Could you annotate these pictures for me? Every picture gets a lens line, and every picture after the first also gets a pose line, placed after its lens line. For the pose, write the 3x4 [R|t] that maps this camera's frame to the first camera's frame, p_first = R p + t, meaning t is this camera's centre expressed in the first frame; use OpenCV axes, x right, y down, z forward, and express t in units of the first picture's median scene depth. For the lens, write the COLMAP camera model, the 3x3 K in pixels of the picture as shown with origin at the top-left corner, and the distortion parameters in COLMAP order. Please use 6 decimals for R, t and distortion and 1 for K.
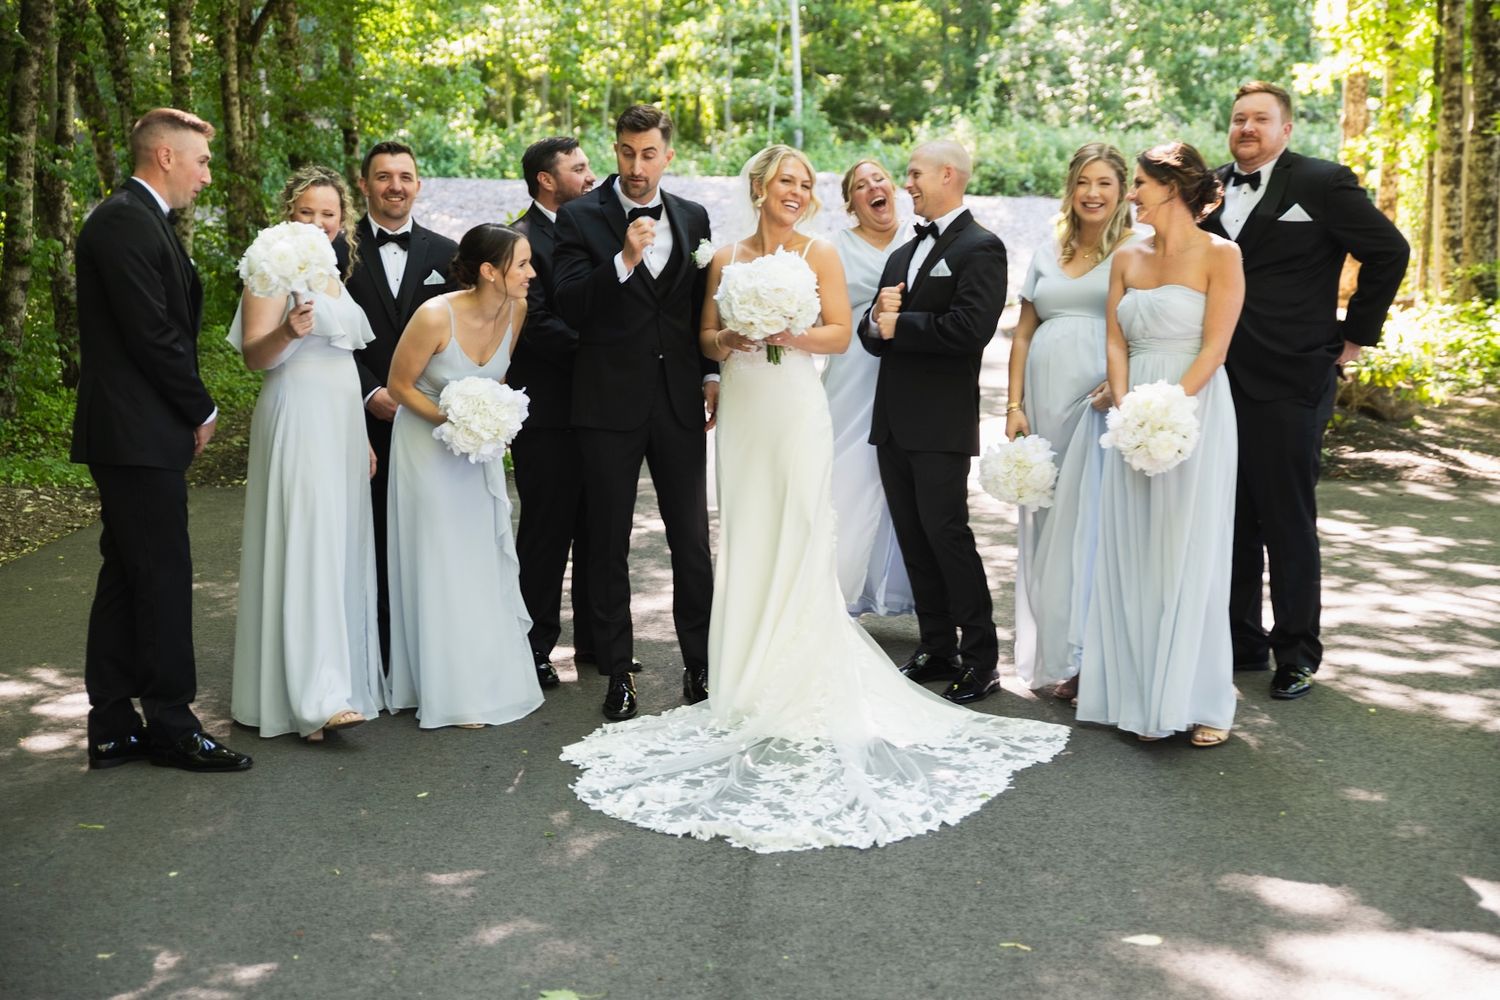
lens RADIAL K [[2153.4, 0, 754.6], [0, 2153.4, 497.8], [0, 0, 1]] dist [0.231665, 0.000000]
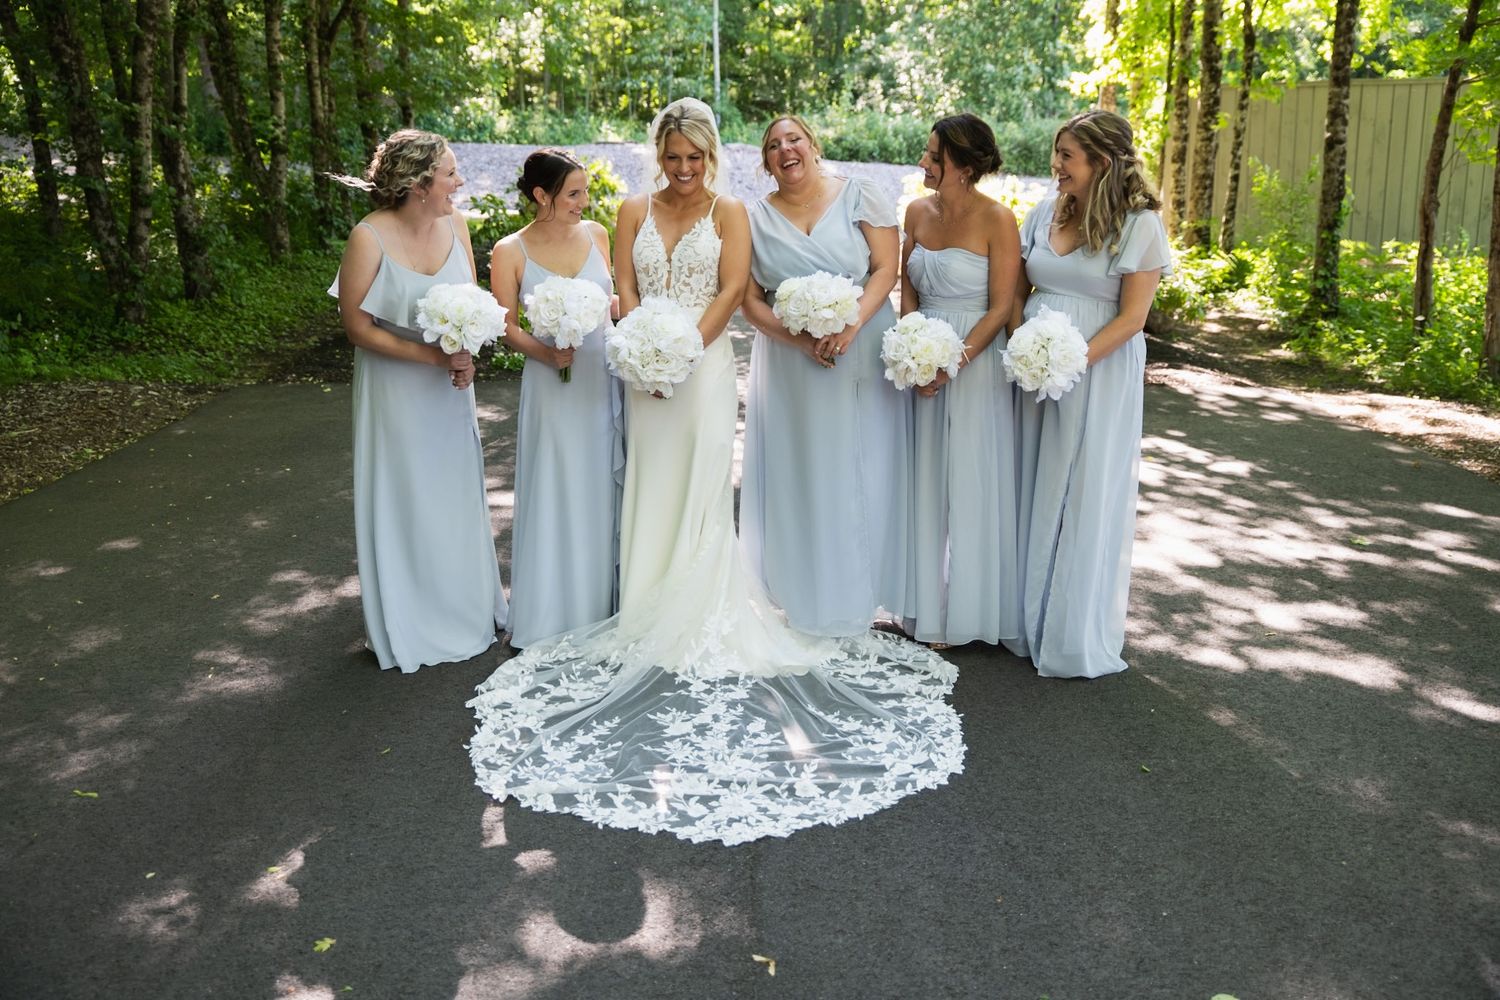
lens RADIAL K [[1370.6, 0, 746.6], [0, 1370.6, 505.2], [0, 0, 1]] dist [0.020624, 0.000000]
pose [[0.998850, 0.005698, 0.047609, -0.008978], [-0.010806, 0.994122, 0.107724, -0.014103], [-0.046715, -0.108115, 0.993040, 0.105172]]
